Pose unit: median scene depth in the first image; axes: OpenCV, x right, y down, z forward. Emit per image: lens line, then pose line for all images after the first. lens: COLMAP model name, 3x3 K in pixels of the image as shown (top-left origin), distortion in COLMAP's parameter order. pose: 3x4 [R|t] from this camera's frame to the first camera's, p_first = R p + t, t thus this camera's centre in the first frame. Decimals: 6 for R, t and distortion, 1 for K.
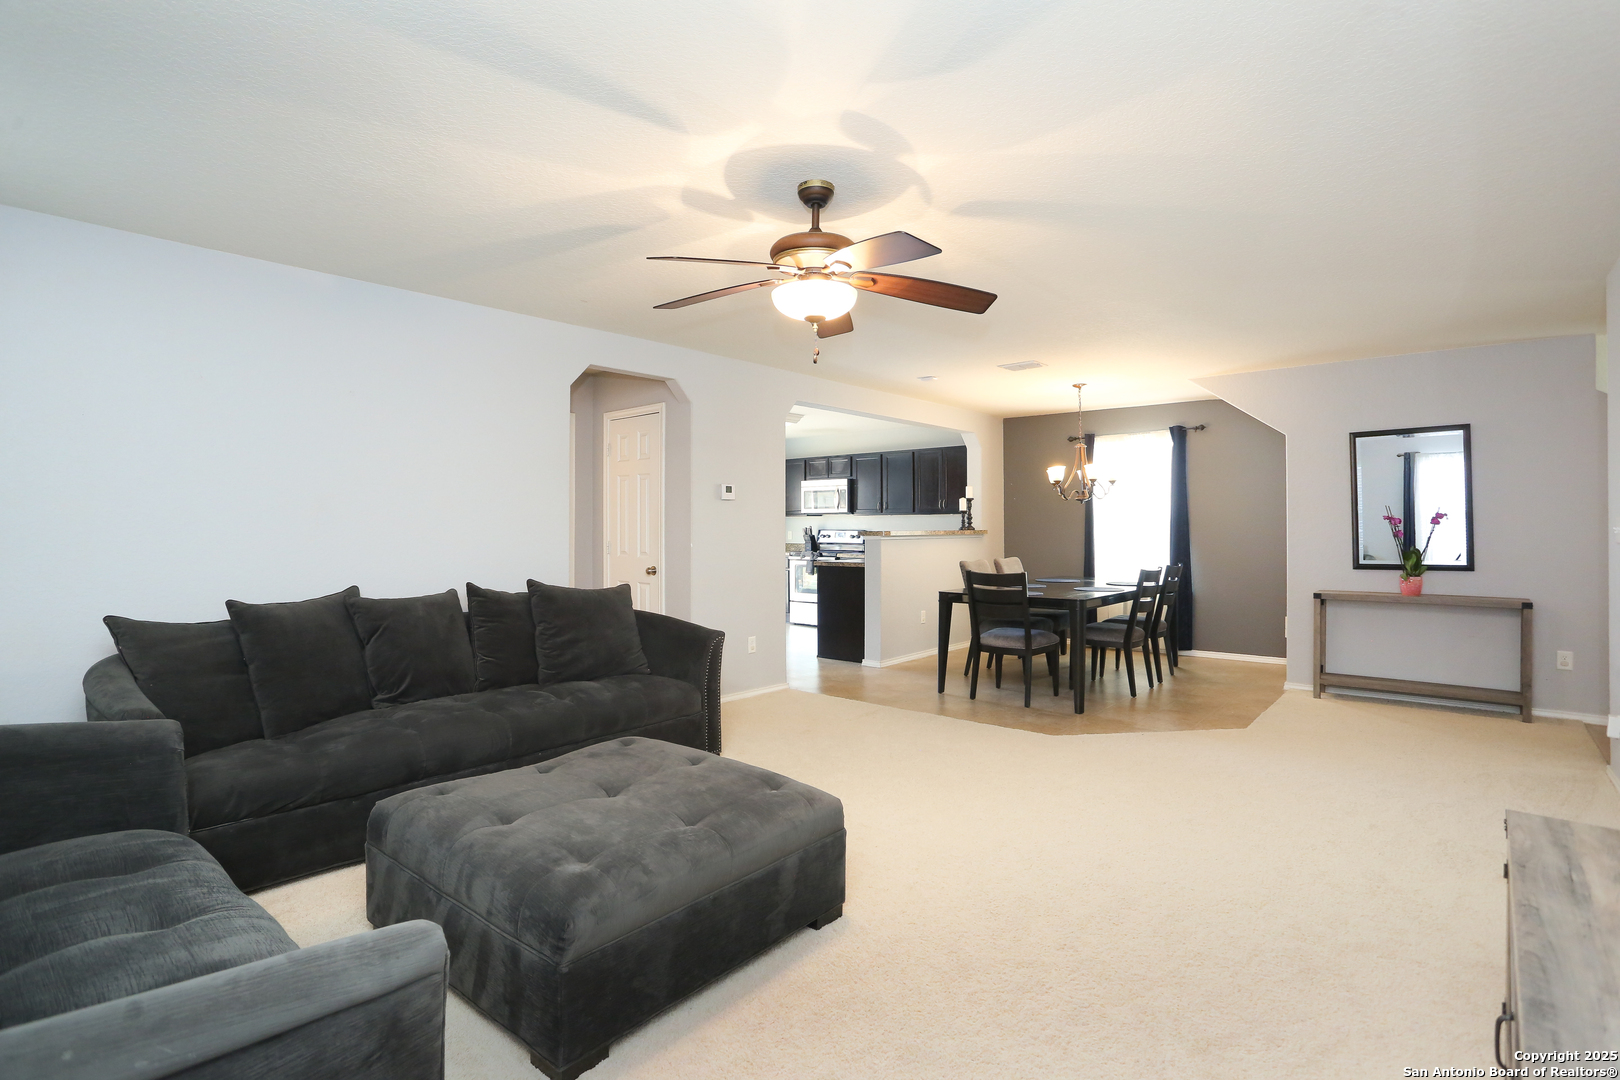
lens RADIAL K [[787.6, 0, 808.8], [0, 787.6, 530.8], [0, 0, 1]] dist [-0.027571, 0.005332]
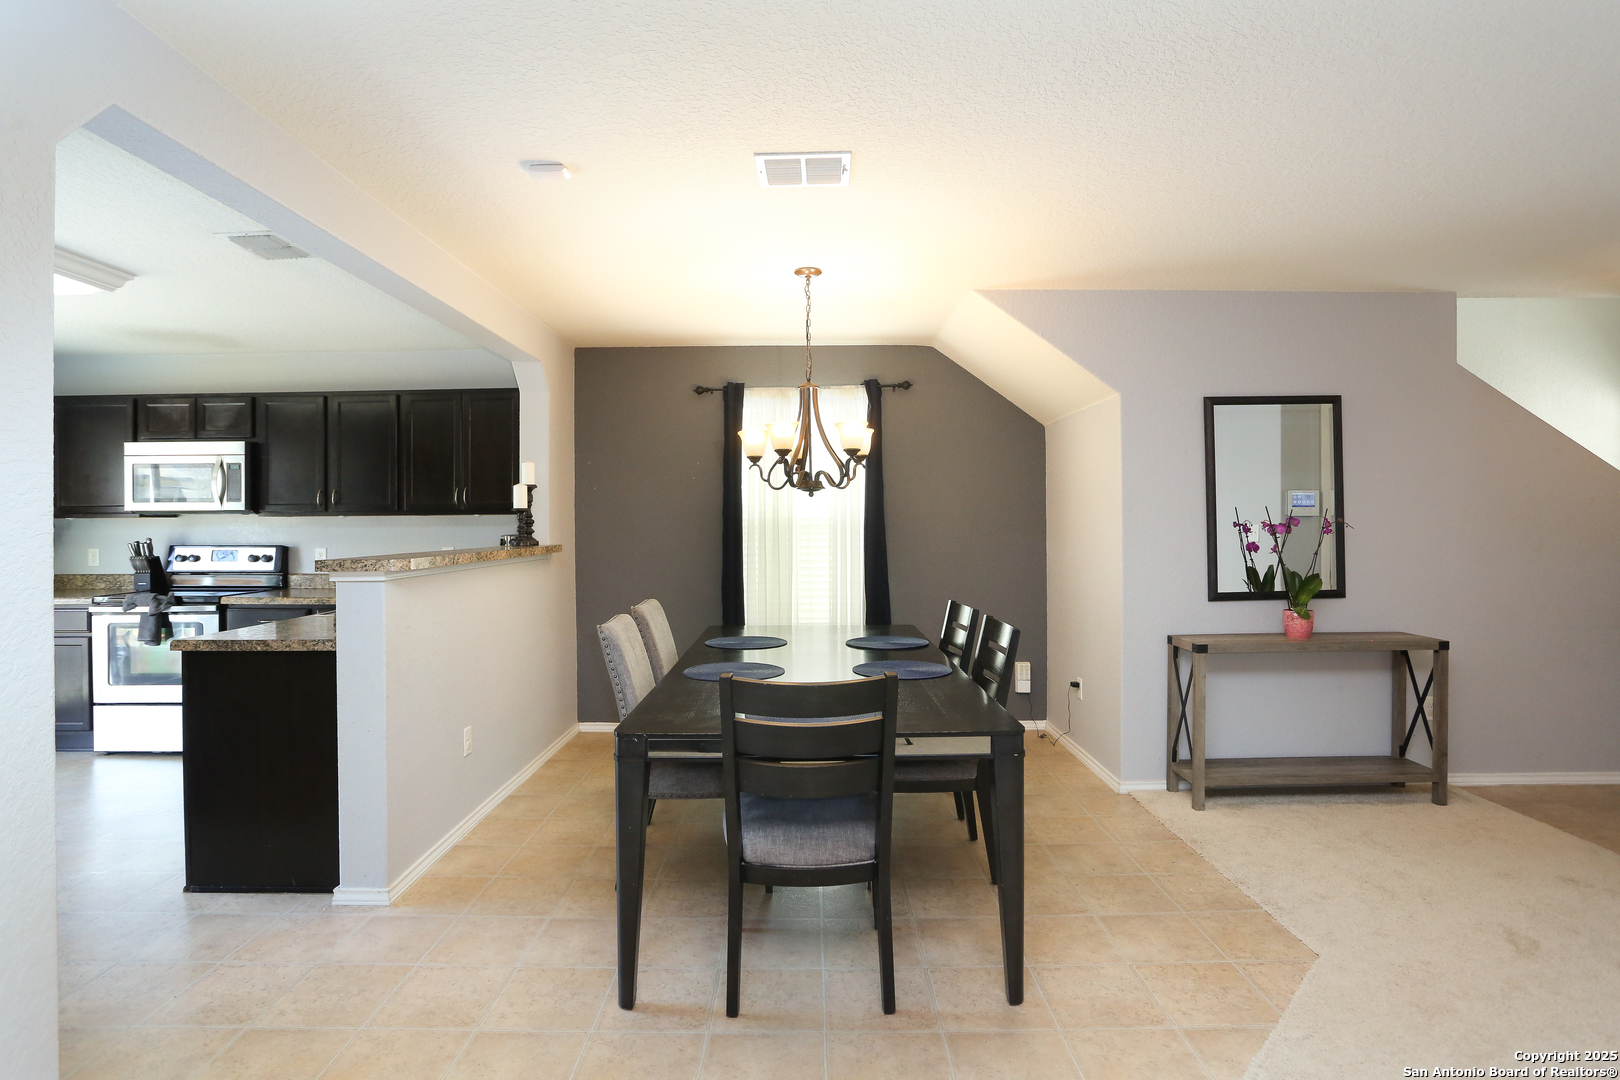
lens RADIAL K [[832.9, 0, 820.9], [0, 832.9, 521.2], [0, 0, 1]] dist [-0.045718, 0.010285]
pose [[0.761960, 0.000400, 0.647624, -0.006205], [0.008785, 0.999901, -0.010954, -0.008171], [-0.647565, 0.014036, 0.761881, 0.397483]]
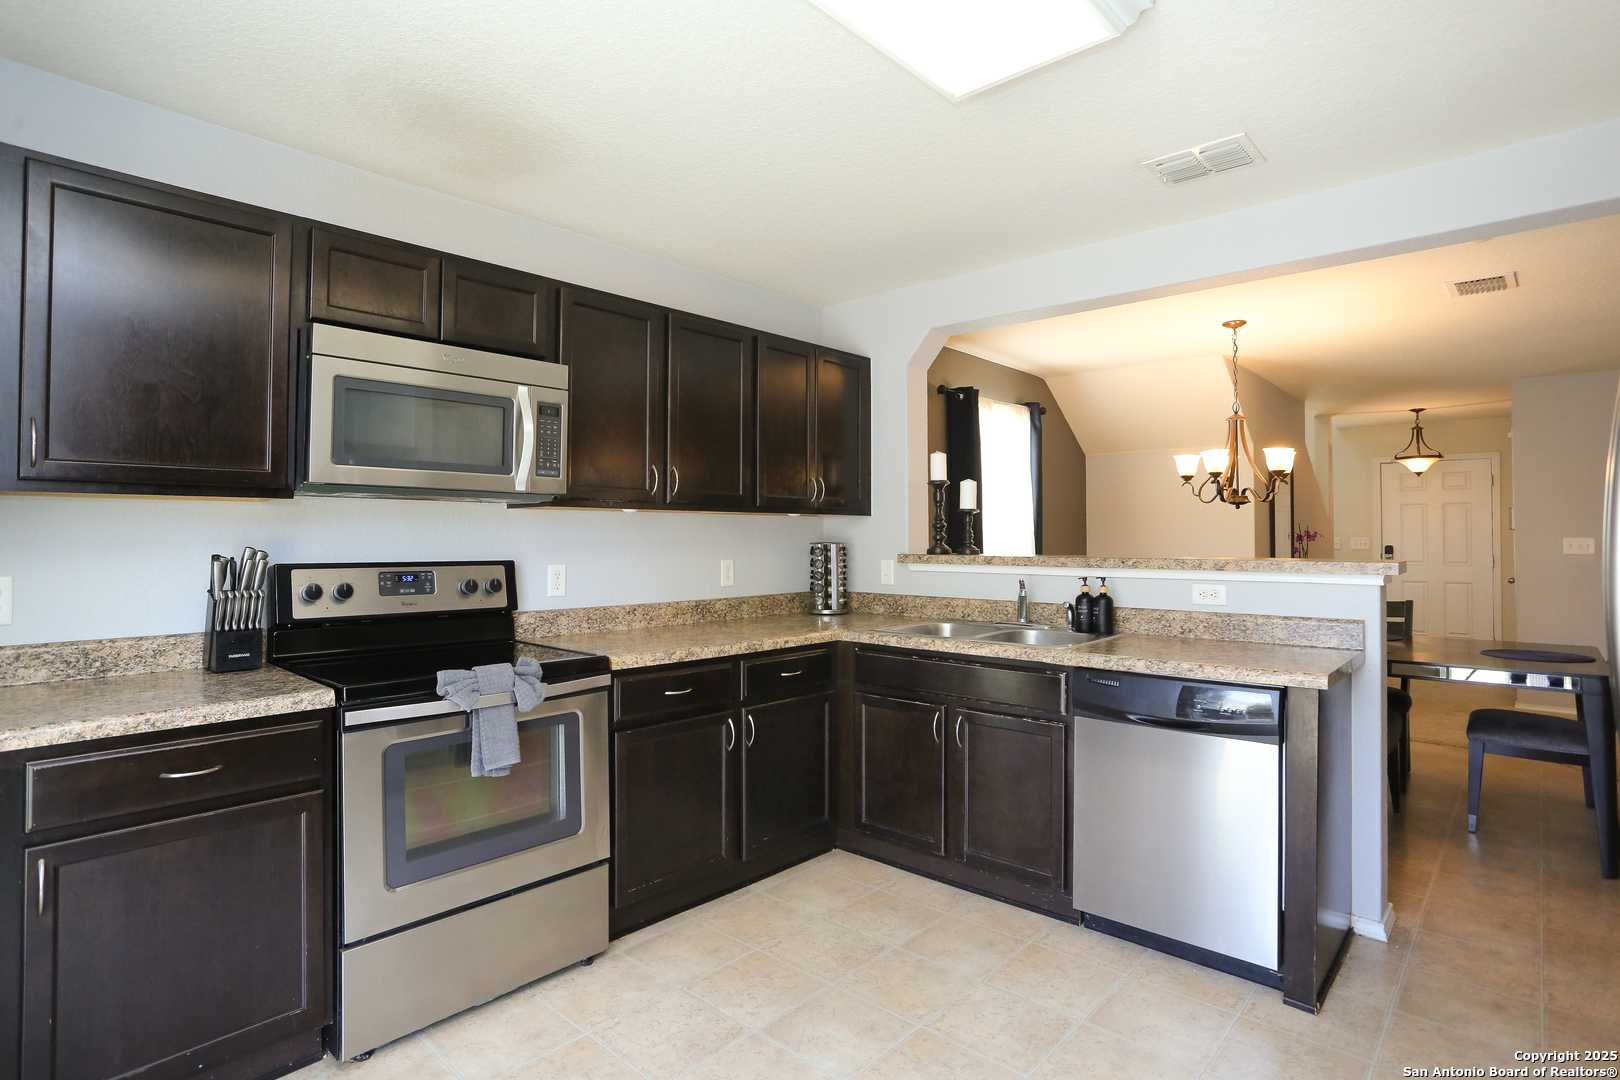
lens RADIAL K [[832.9, 0, 804.6], [0, 832.9, 523.9], [0, 0, 1]] dist [-0.045718, 0.010285]
pose [[0.023414, 0.007491, 0.999698, -0.223604], [-0.001685, 0.999971, -0.007454, -0.012426], [-0.999724, -0.001510, 0.023426, 0.942121]]
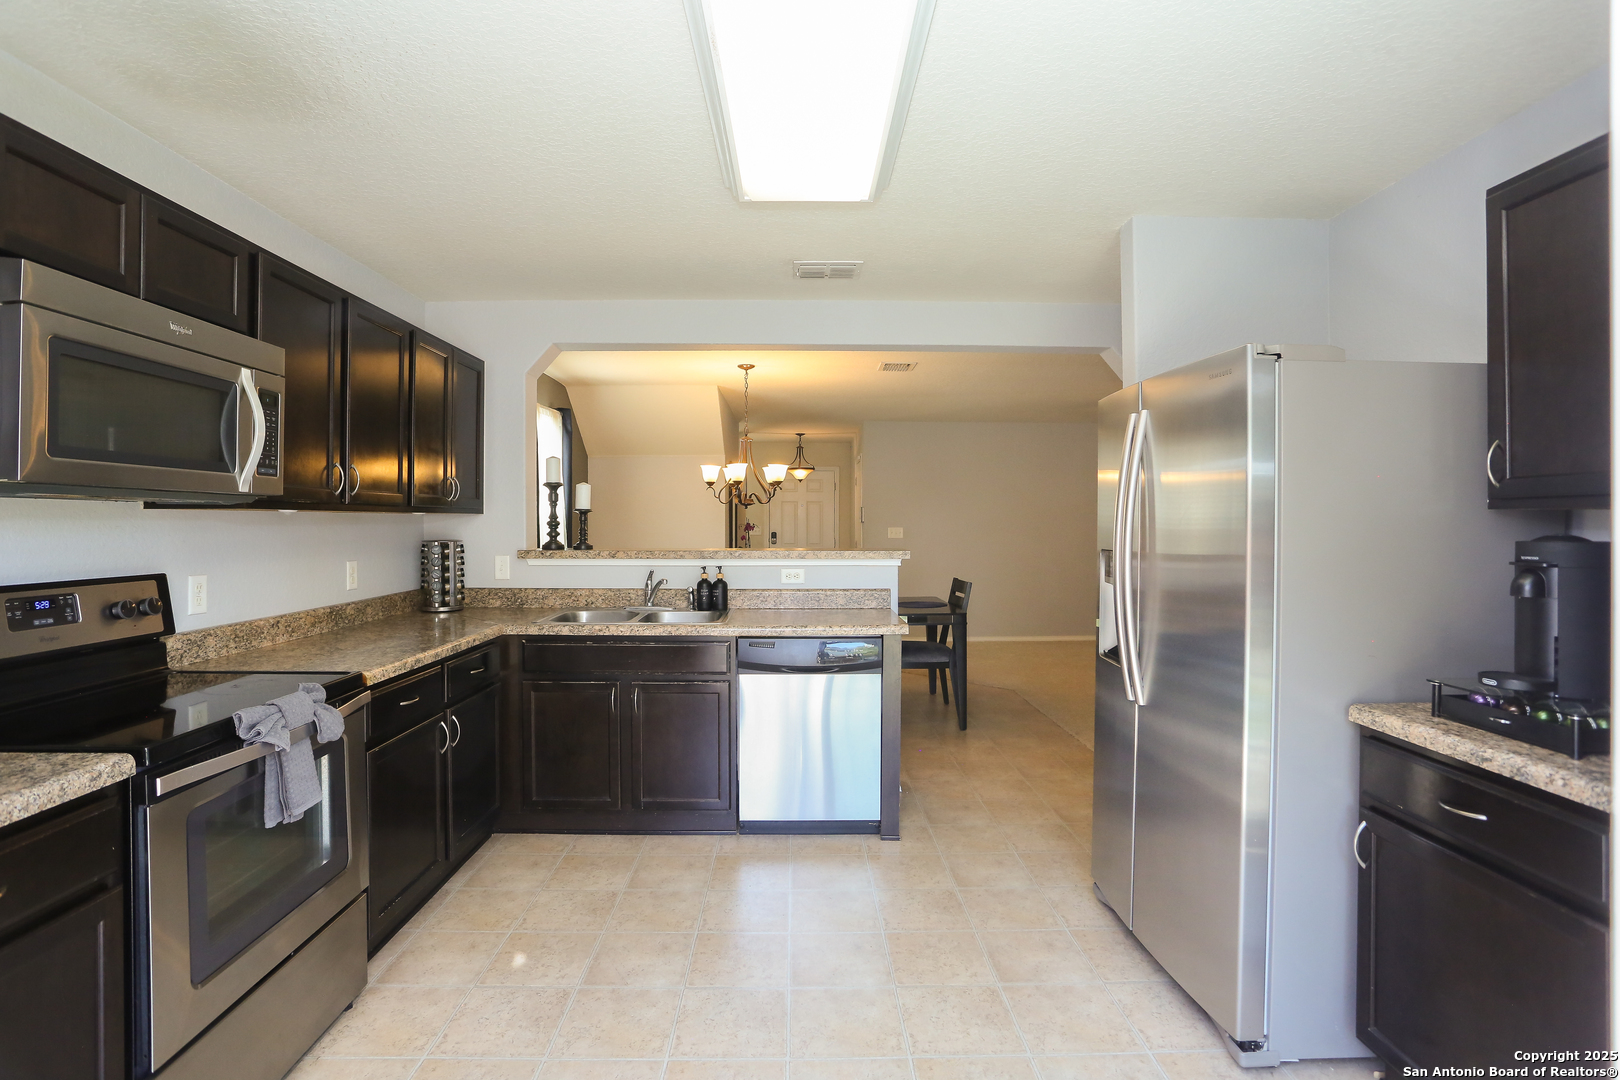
lens RADIAL K [[787.6, 0, 805.1], [0, 787.6, 531.5], [0, 0, 1]] dist [-0.027571, 0.005332]
pose [[-0.664779, -0.020830, 0.746749, -0.219794], [-0.009389, 0.999765, 0.019529, -0.019757], [-0.746981, 0.005971, -0.664819, 1.065544]]
